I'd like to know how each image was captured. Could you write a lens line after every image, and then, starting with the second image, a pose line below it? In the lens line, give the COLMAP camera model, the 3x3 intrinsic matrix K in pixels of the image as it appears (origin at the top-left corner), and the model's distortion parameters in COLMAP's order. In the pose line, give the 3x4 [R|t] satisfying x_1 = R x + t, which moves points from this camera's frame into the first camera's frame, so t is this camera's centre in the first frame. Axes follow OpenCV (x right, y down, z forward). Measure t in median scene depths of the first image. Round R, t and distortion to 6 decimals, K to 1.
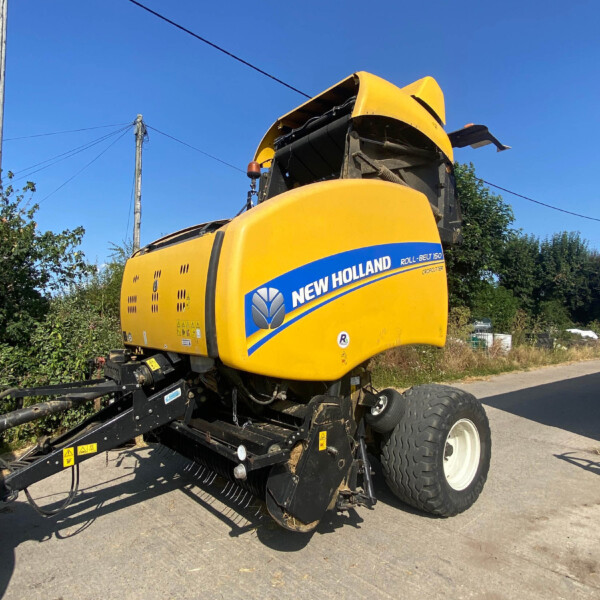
lens RADIAL K [[386.6, 0, 300.0], [0, 386.6, 300.0], [0, 0, 1]] dist [0.019141, -0.005344]
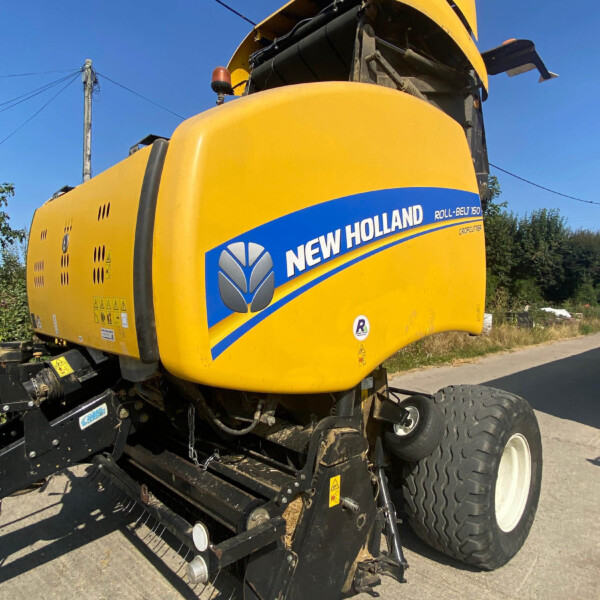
lens RADIAL K [[386.6, 0, 300.0], [0, 386.6, 300.0], [0, 0, 1]] dist [0.019141, -0.005344]
pose [[0.997180, 0.001902, 0.075028, -0.036770], [-0.006070, 0.998448, 0.055366, 0.018480], [-0.074806, -0.055665, 0.995643, 0.329849]]
